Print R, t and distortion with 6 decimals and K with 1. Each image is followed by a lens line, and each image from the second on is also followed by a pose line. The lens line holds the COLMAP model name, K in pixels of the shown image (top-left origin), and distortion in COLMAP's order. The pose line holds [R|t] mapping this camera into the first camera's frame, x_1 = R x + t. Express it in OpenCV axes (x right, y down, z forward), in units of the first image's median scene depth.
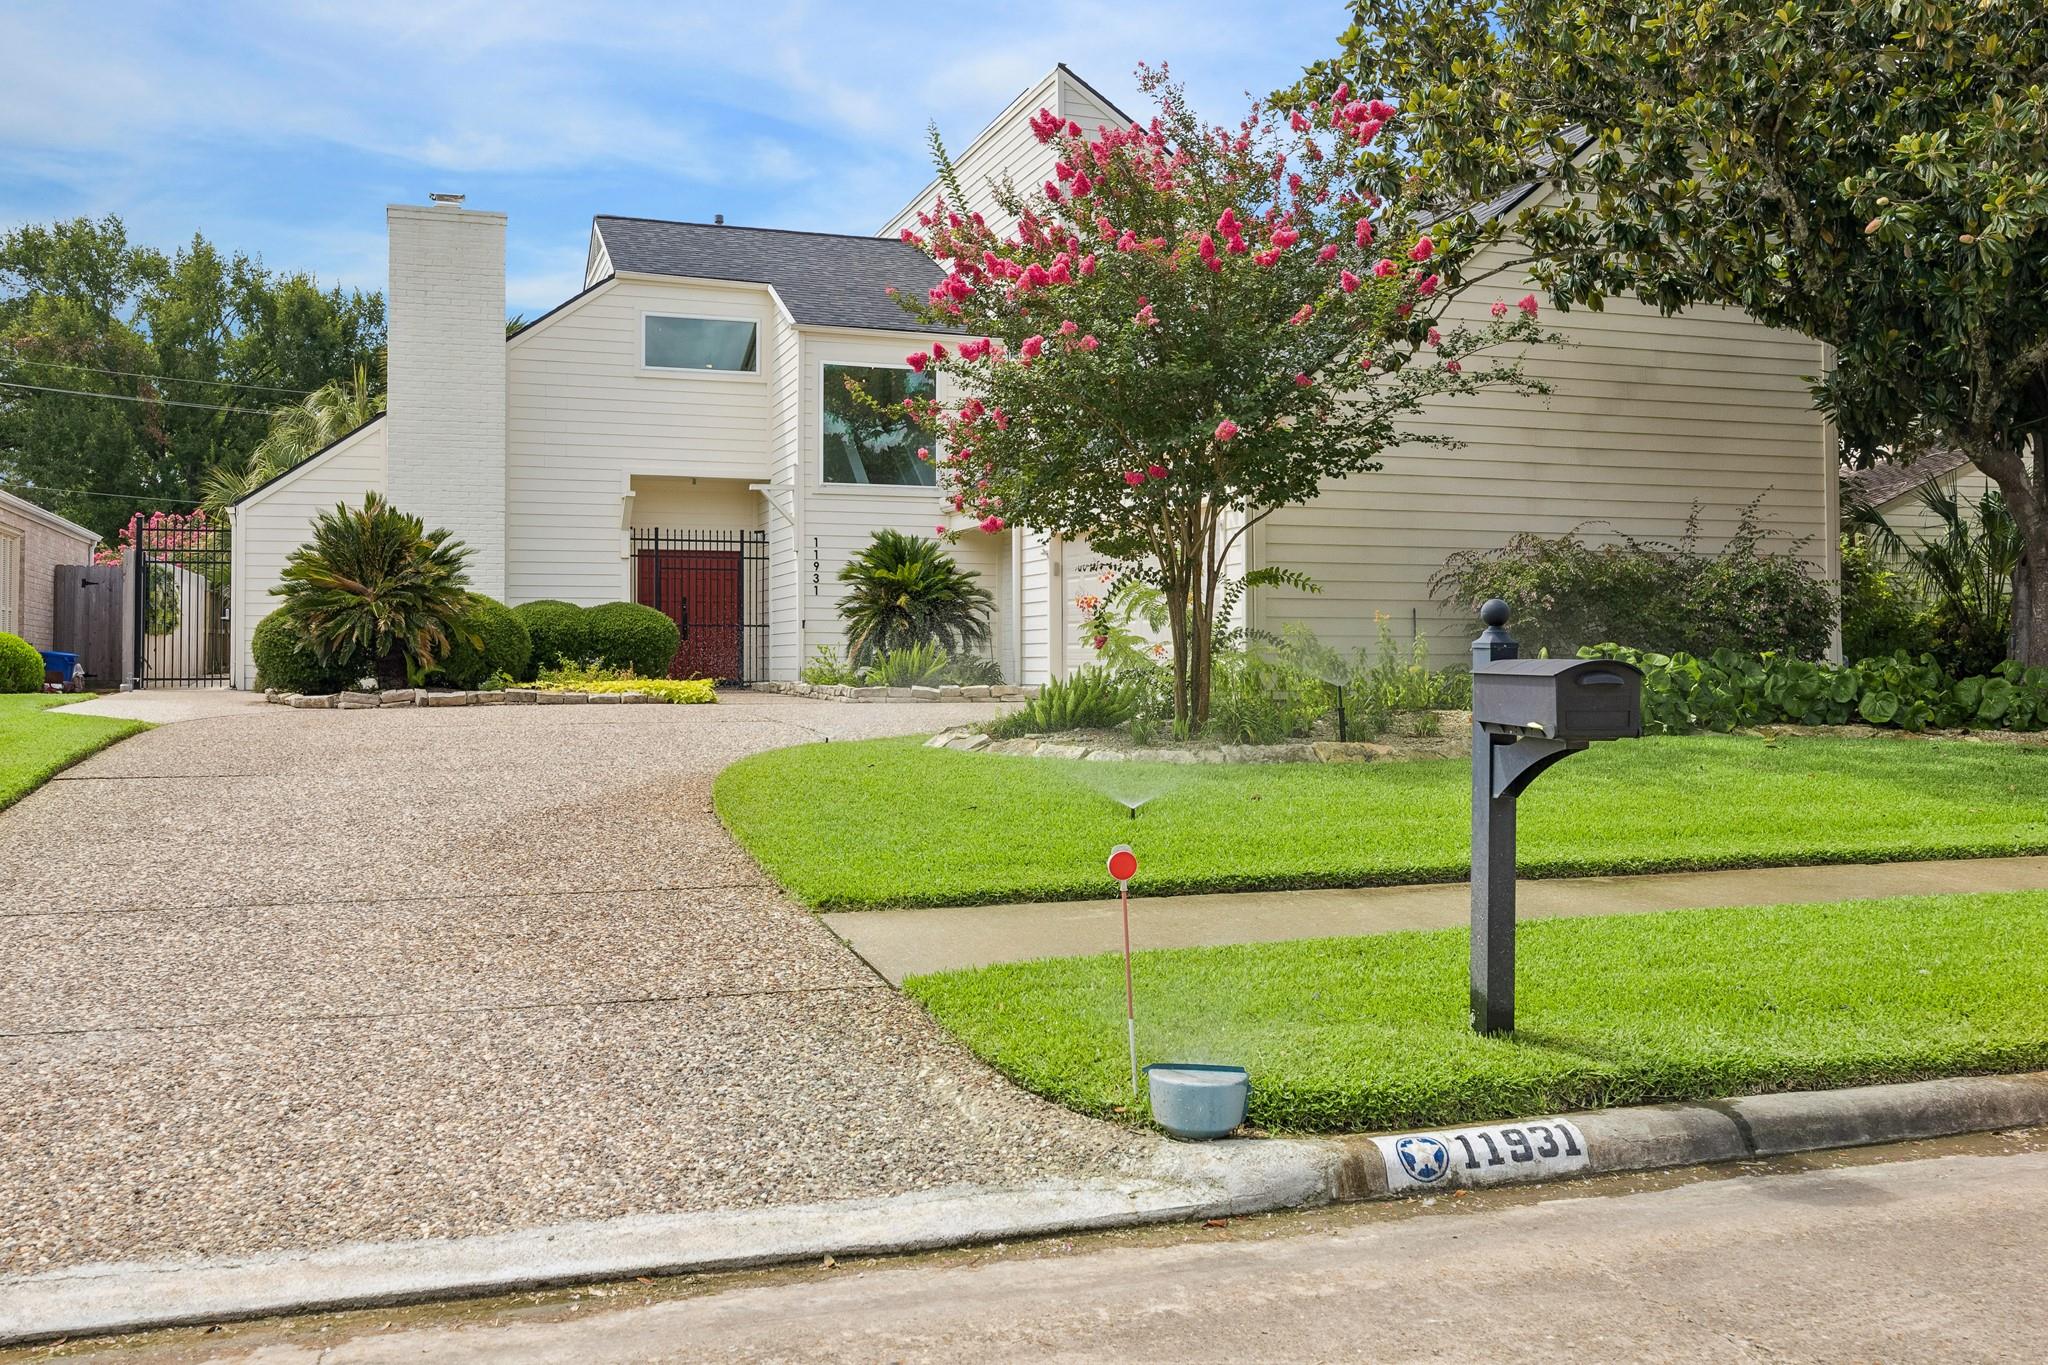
lens RADIAL K [[1845.4, 0, 1022.7], [0, 1845.4, 675.0], [0, 0, 1]] dist [-0.007393, -0.000526]
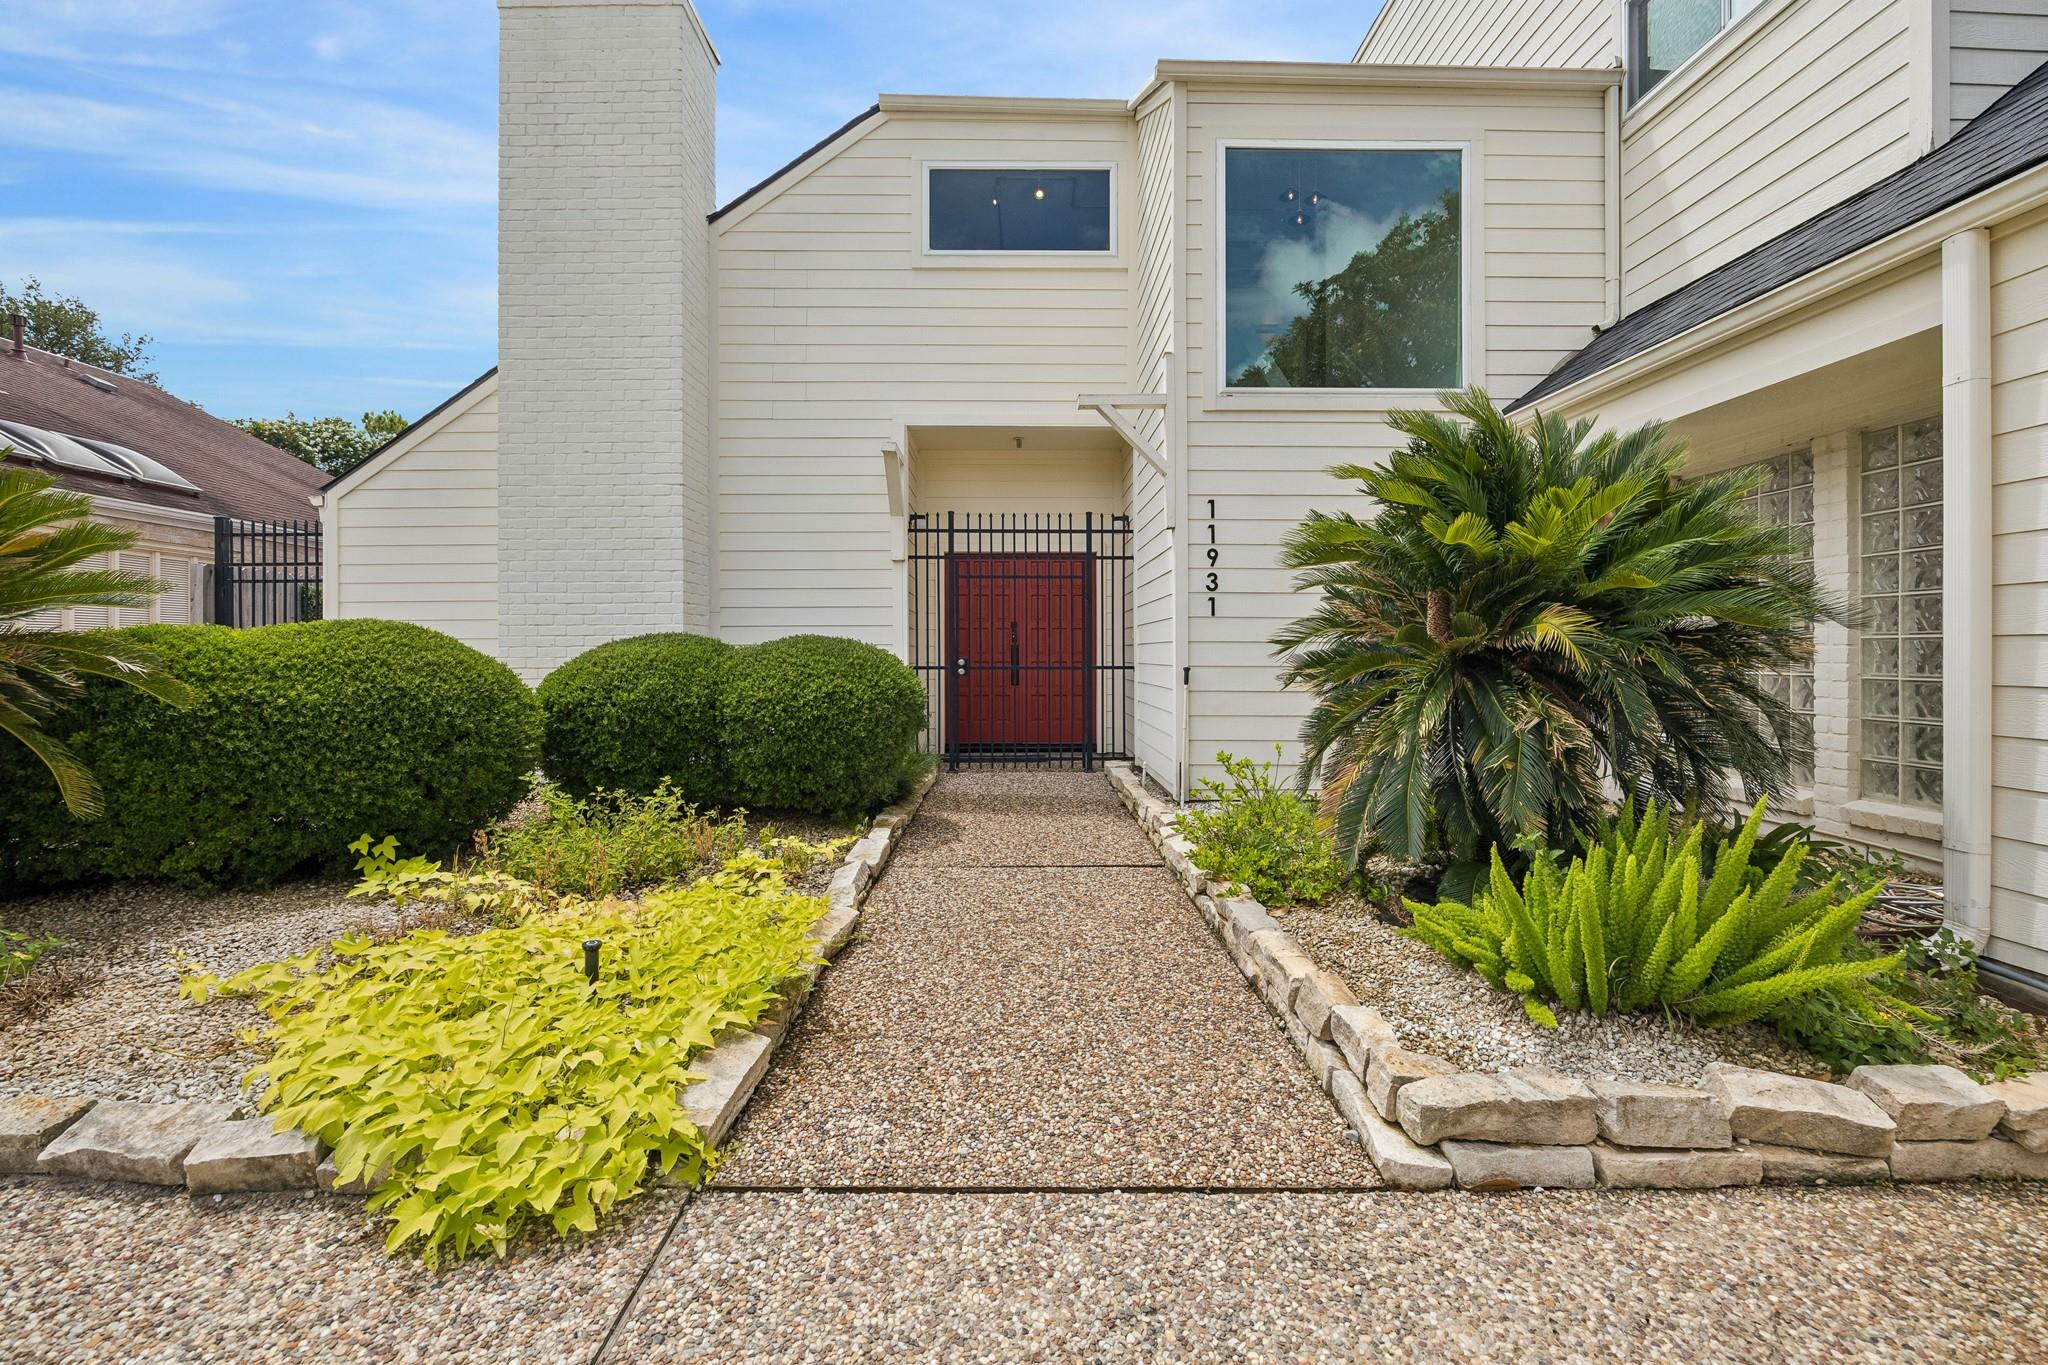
lens RADIAL K [[886.5, 0, 1024.6], [0, 886.5, 642.4], [0, 0, 1]] dist [-0.001319, -0.000046]
pose [[0.948462, -0.004469, -0.316859, -0.081100], [-0.000424, 0.999882, -0.015374, -0.031375], [0.316890, 0.014716, 0.948348, 0.731510]]
